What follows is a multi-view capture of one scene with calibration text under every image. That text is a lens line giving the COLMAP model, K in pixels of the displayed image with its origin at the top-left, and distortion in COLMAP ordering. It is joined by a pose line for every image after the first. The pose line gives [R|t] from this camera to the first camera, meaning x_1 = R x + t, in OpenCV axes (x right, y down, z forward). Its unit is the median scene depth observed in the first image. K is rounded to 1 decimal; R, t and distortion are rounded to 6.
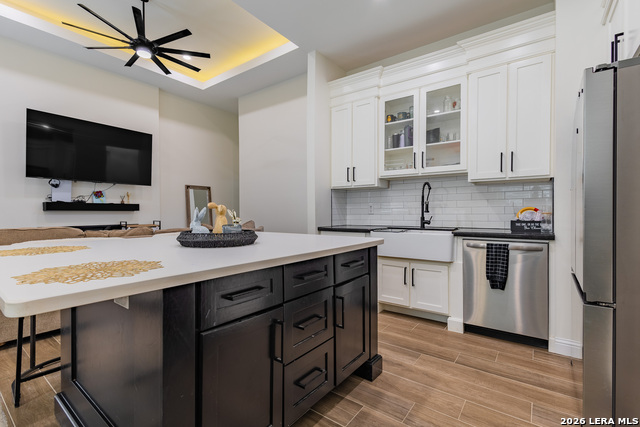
lens RADIAL K [[294.3, 0, 320.0], [0, 294.3, 212.9], [0, 0, 1]] dist [0.010350, -0.002834]
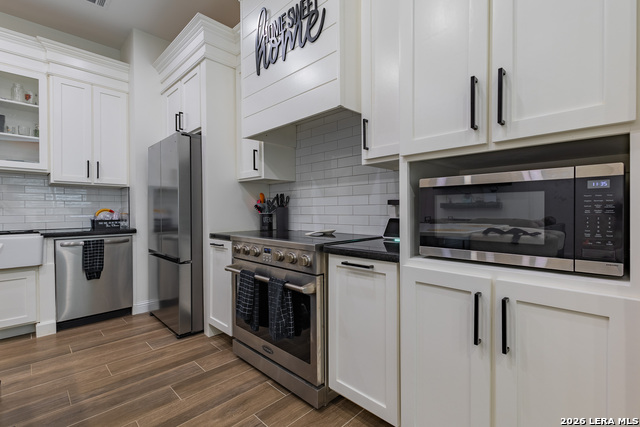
lens RADIAL K [[294.3, 0, 319.9], [0, 294.3, 212.5], [0, 0, 1]] dist [0.010350, -0.002834]
pose [[0.136401, -0.001672, 0.990652, -0.395154], [0.008306, 0.999965, 0.000544, 0.002601], [-0.990619, 0.008154, 0.136410, -0.037116]]
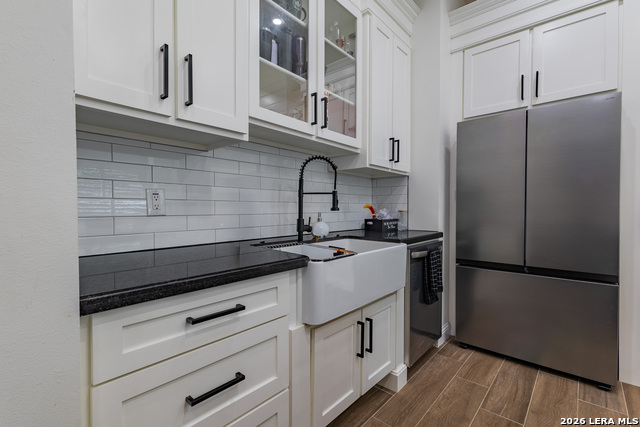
lens RADIAL K [[294.3, 0, 318.4], [0, 294.3, 212.9], [0, 0, 1]] dist [0.010350, -0.002834]
pose [[0.083640, -0.009935, 0.996447, -0.226696], [0.002958, 0.999948, 0.009722, -0.002743], [-0.996492, 0.002134, 0.083665, 1.145971]]
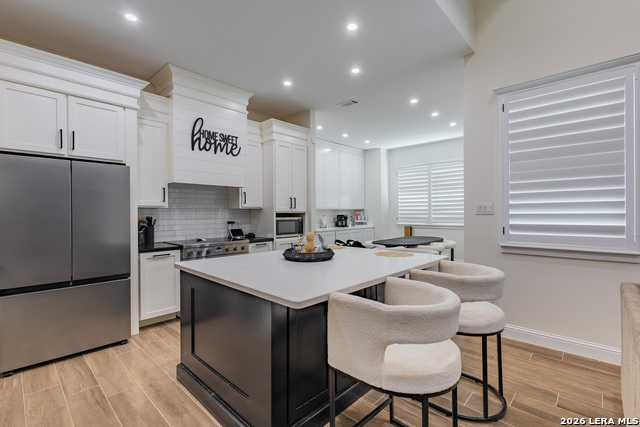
lens RADIAL K [[294.3, 0, 318.7], [0, 294.3, 213.4], [0, 0, 1]] dist [0.010350, -0.002834]
pose [[-0.993932, 0.007923, 0.109713, -0.356121], [0.008603, 0.999947, 0.005724, -0.081269], [-0.109662, 0.006633, -0.993947, 1.576682]]
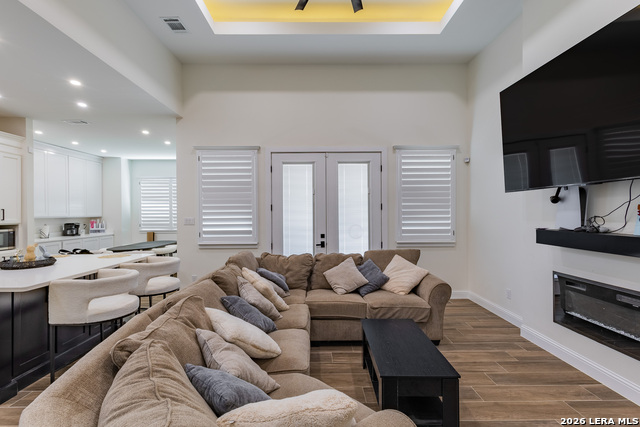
lens RADIAL K [[294.3, 0, 321.0], [0, 294.3, 213.6], [0, 0, 1]] dist [0.010350, -0.002834]
pose [[-0.791391, 0.008385, -0.611253, -0.419446], [0.006281, 0.999965, 0.005586, -0.139578], [0.611278, 0.000582, -0.791416, 2.272805]]
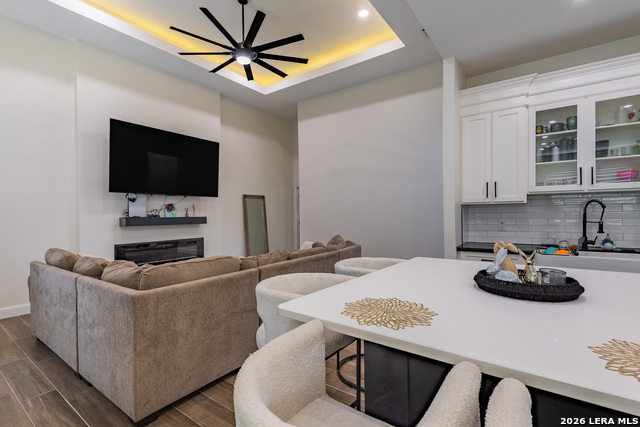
lens RADIAL K [[294.3, 0, 320.7], [0, 294.3, 215.0], [0, 0, 1]] dist [0.010350, -0.002834]
pose [[0.999763, -0.010904, 0.018863, -0.614920], [0.010817, 0.999930, 0.004704, -0.082970], [-0.018913, -0.004499, 0.999811, 0.106971]]
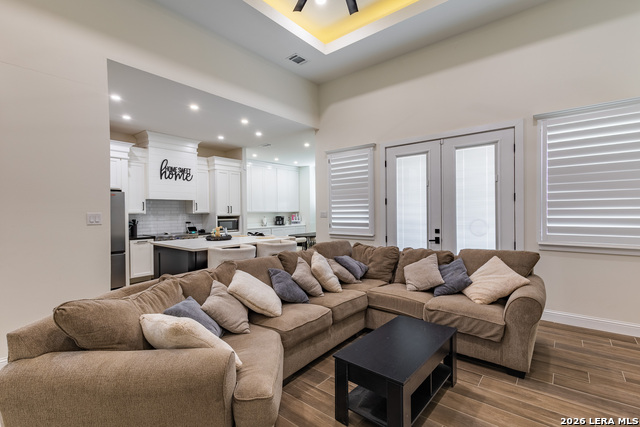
lens RADIAL K [[294.3, 0, 319.8], [0, 294.3, 213.9], [0, 0, 1]] dist [0.010350, -0.002834]
pose [[-0.999207, 0.012024, 0.037948, -0.949876], [0.012409, 0.999874, 0.009925, -0.112490], [-0.037824, 0.010388, -0.999230, 2.535149]]
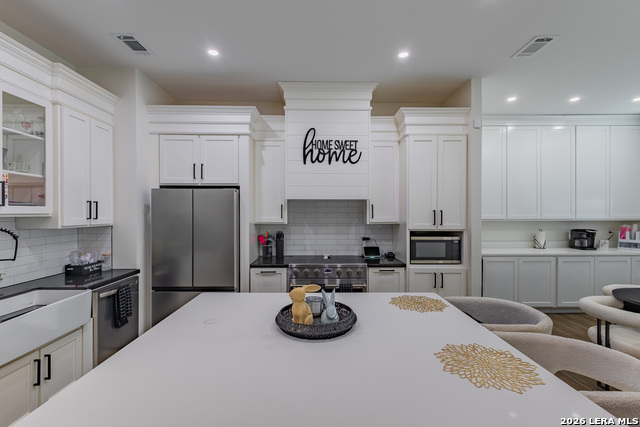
lens RADIAL K [[294.3, 0, 320.3], [0, 294.3, 213.8], [0, 0, 1]] dist [0.010350, -0.002834]
pose [[-0.616009, -0.001582, 0.787738, -0.703687], [0.005016, 0.999970, 0.005930, -0.162227], [-0.787723, 0.007604, -0.615982, 1.008980]]
